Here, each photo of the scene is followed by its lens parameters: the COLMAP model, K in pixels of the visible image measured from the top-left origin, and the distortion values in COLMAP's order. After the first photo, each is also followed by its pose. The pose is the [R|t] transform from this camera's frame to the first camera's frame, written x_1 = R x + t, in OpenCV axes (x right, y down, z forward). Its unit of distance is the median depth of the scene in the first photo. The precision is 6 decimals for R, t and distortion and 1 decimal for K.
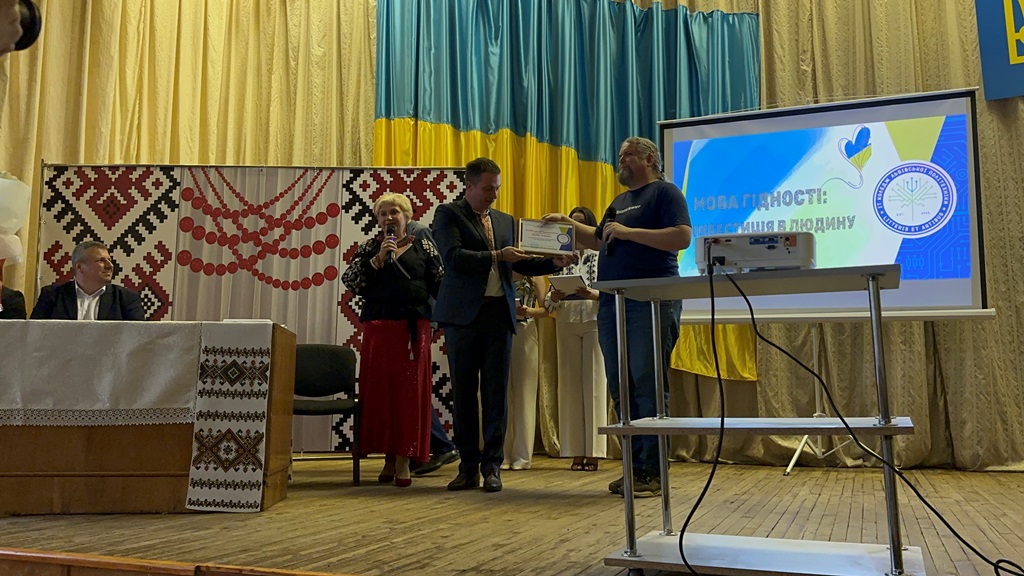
lens RADIAL K [[878.8, 0, 514.8], [0, 878.8, 291.9], [0, 0, 1]] dist [0.191451, -0.408740]
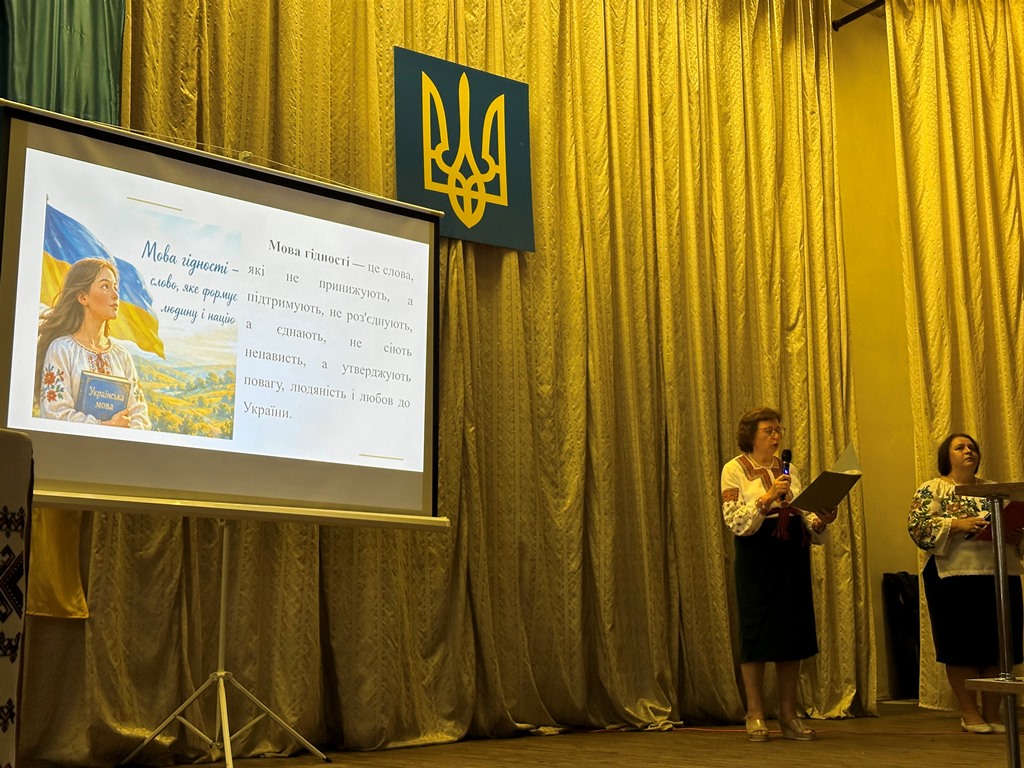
lens RADIAL K [[1468.2, 0, 512.0], [0, 1468.2, 384.0], [0, 0, 1]] dist [0.100616, -0.003558]
pose [[0.443131, 0.152101, 0.883459, -0.452840], [-0.095438, 0.987905, -0.122212, 0.045523], [-0.891362, -0.030160, 0.452288, 0.374513]]
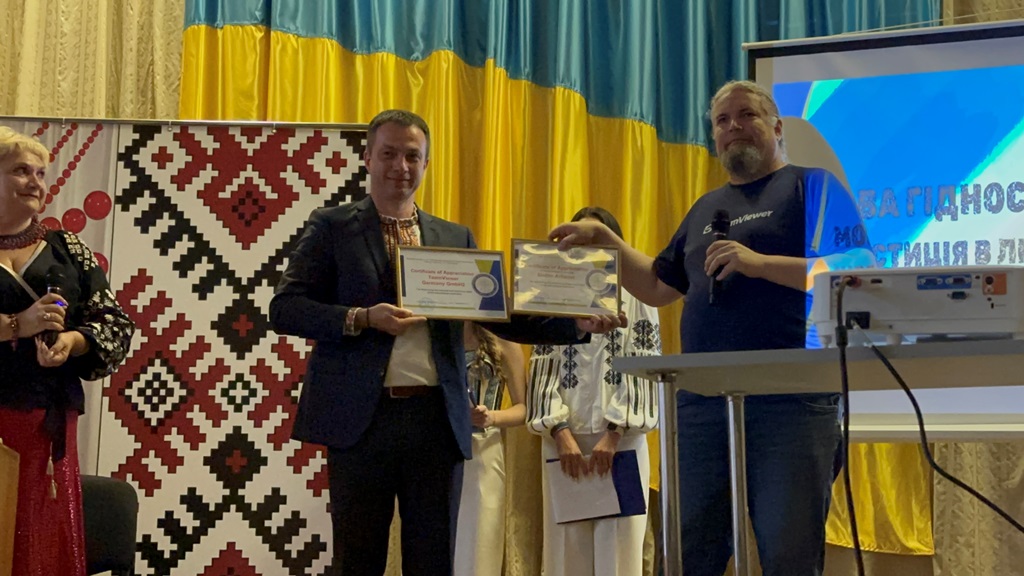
lens RADIAL K [[1760.1, 0, 516.8], [0, 1760.1, 316.1], [0, 0, 1]] dist [0.133508, 0.090828]
pose [[0.999335, 0.014685, 0.033373, -0.000954], [-0.013614, 0.999392, -0.032087, -0.000573], [-0.033824, 0.031611, 0.998928, -0.007370]]
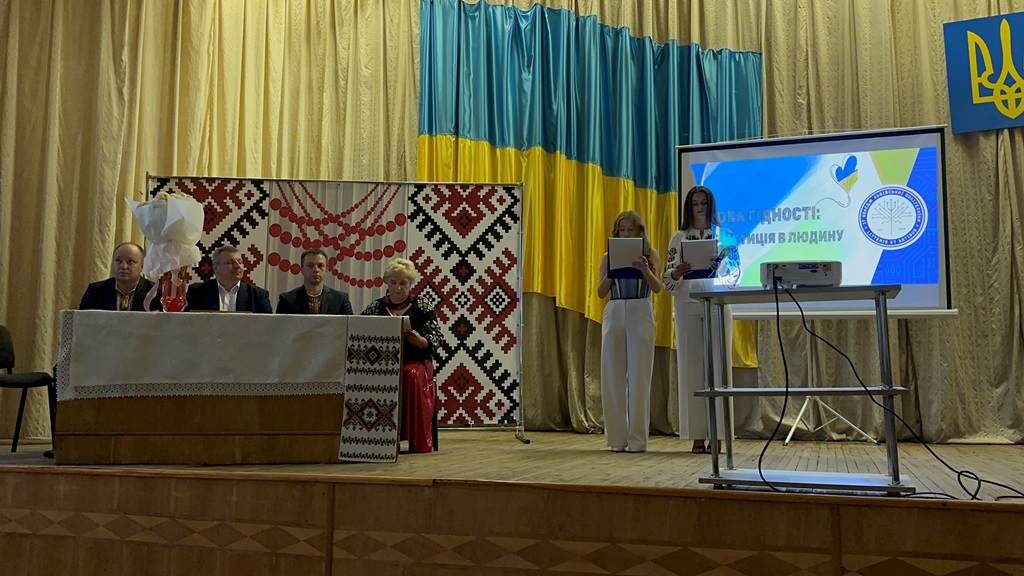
lens RADIAL K [[883.1, 0, 513.2], [0, 883.1, 299.2], [0, 0, 1]] dist [0.169160, -0.337079]
pose [[0.999343, 0.009029, 0.035092, -0.096134], [-0.009644, 0.999802, 0.017409, -0.008819], [-0.034928, -0.017736, 0.999232, -0.173664]]
